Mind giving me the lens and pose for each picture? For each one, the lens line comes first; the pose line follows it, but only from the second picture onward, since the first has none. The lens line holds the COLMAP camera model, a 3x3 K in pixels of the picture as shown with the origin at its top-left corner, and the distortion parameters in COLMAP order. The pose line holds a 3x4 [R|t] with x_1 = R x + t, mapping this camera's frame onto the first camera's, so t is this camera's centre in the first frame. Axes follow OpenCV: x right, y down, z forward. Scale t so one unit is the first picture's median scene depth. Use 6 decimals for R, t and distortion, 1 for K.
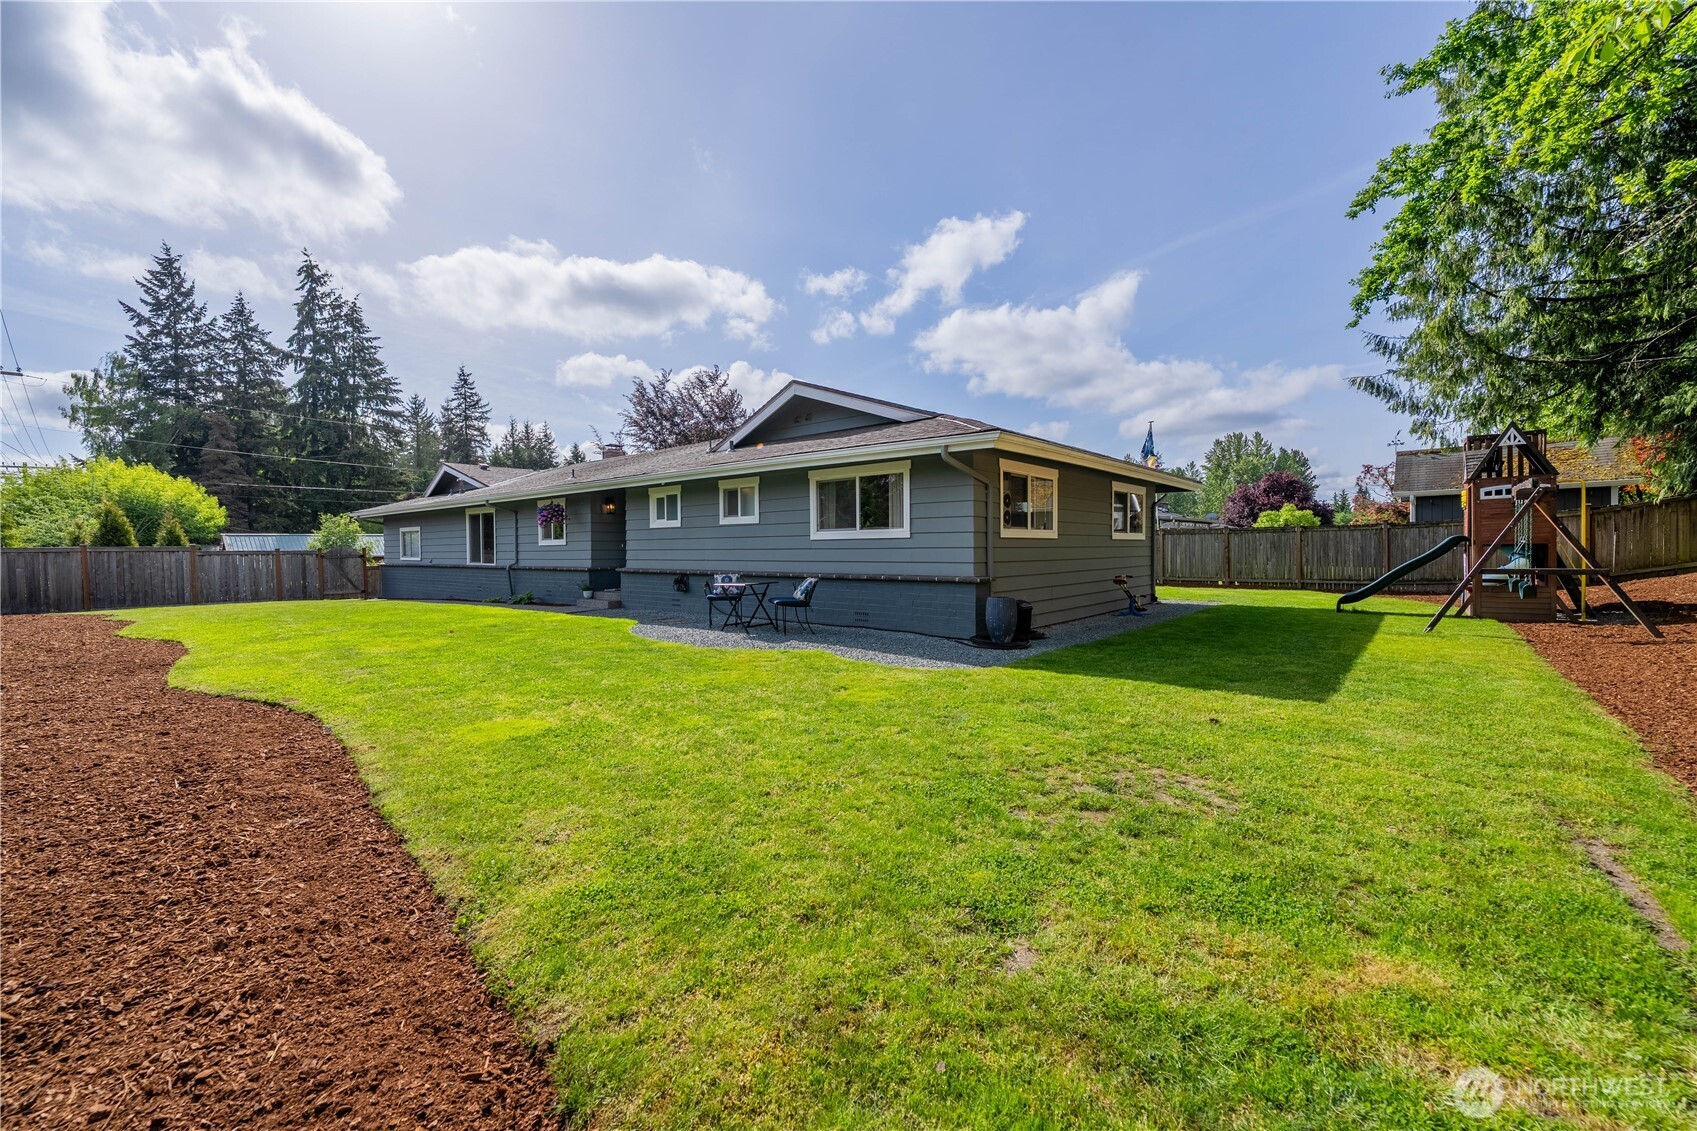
lens RADIAL K [[690.4, 0, 848.5], [0, 690.4, 565.5], [0, 0, 1]] dist [-0.003018, -0.000306]
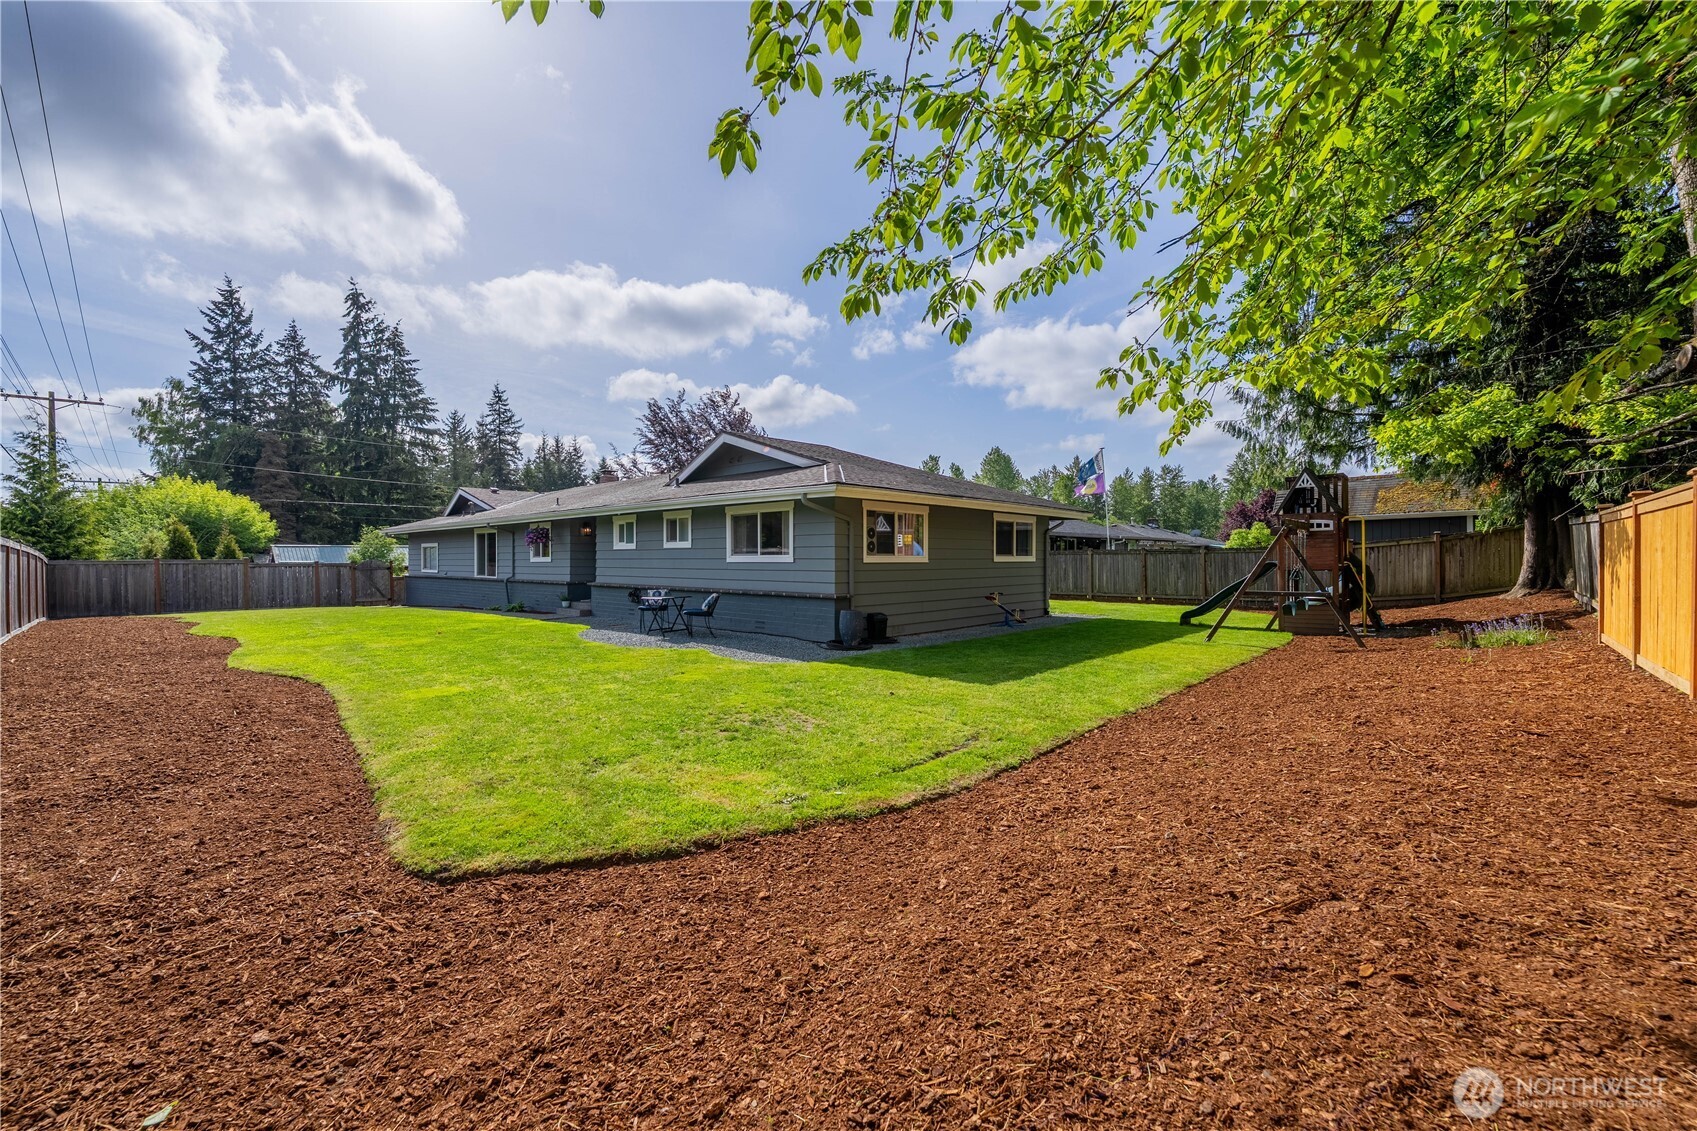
lens RADIAL K [[690.4, 0, 848.5], [0, 690.4, 565.5], [0, 0, 1]] dist [-0.003018, -0.000306]
pose [[0.999104, 0.006580, -0.041816, 0.104772], [-0.007208, 0.999863, -0.014868, -0.007035], [0.041712, 0.015156, 0.999015, -0.110582]]
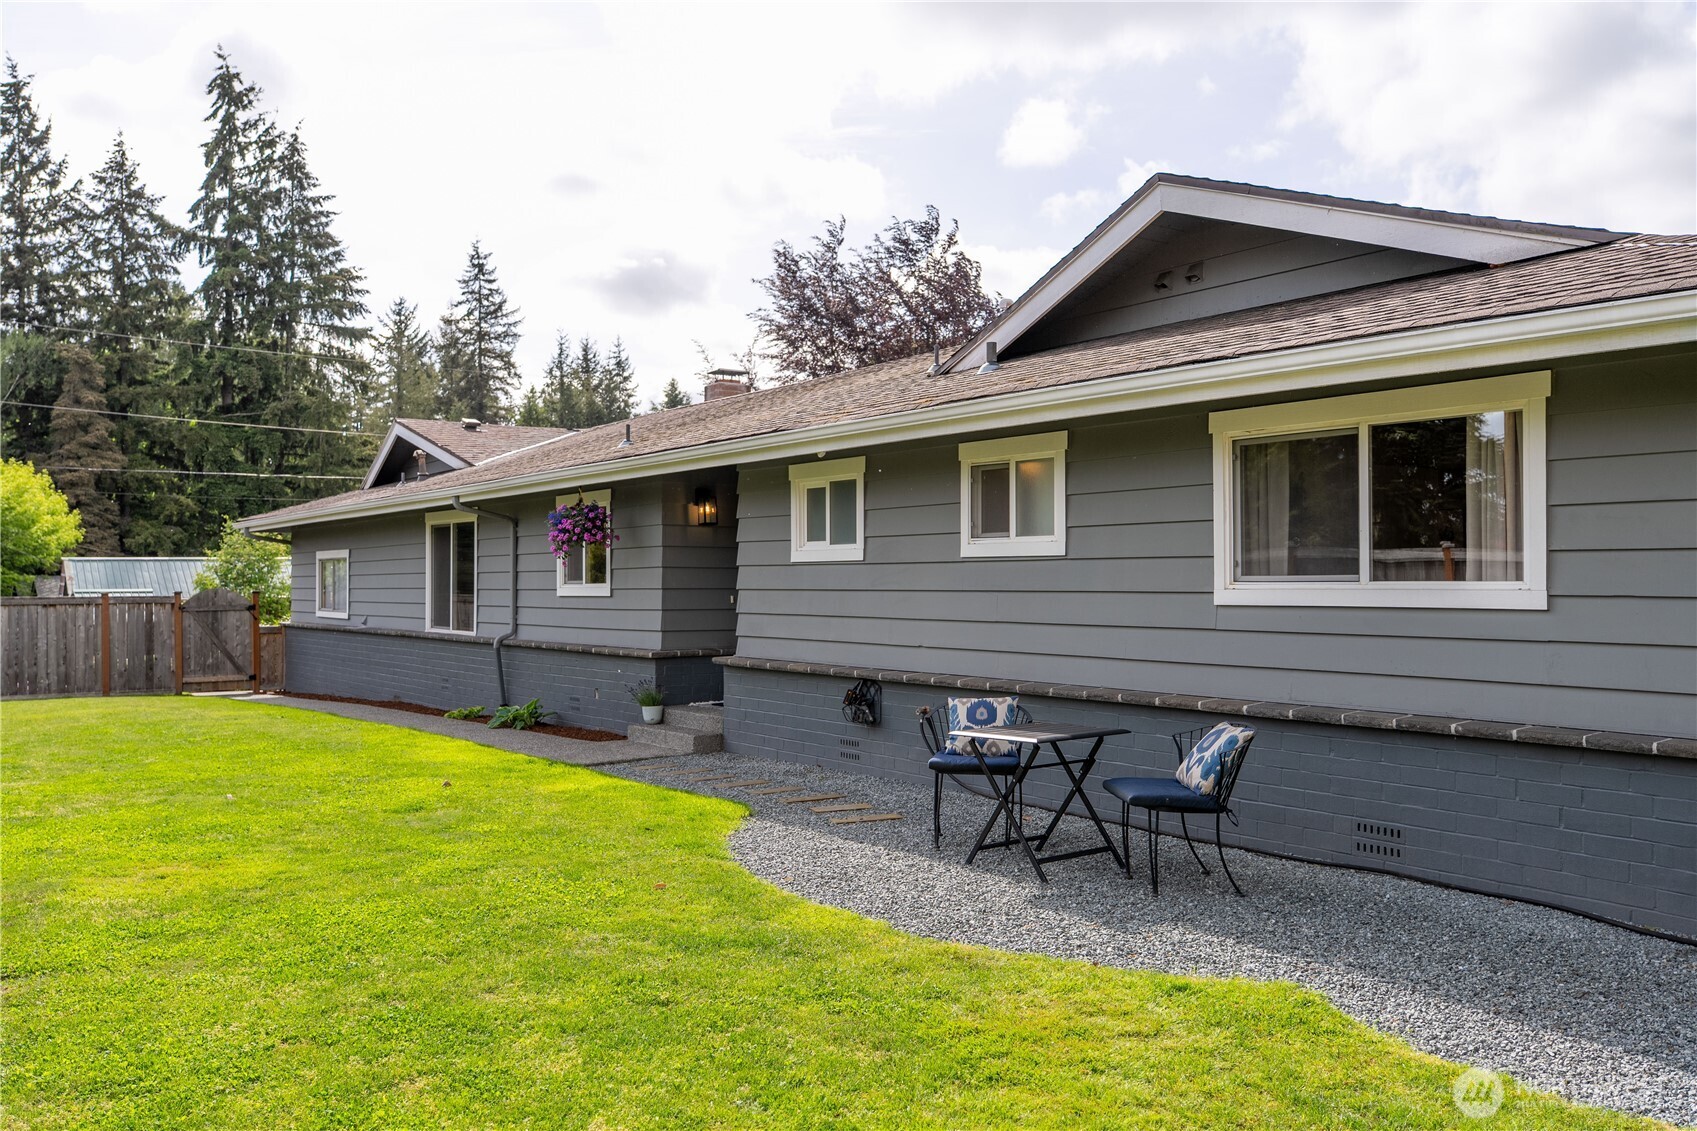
lens RADIAL K [[1405.6, 0, 848.5], [0, 1405.6, 565.5], [0, 0, 1]] dist [-0.005360, 0.006462]
pose [[0.968190, 0.000542, -0.250217, -0.027500], [-0.009117, 0.999410, -0.033112, -0.015316], [0.250051, 0.034339, 0.967623, 0.121714]]
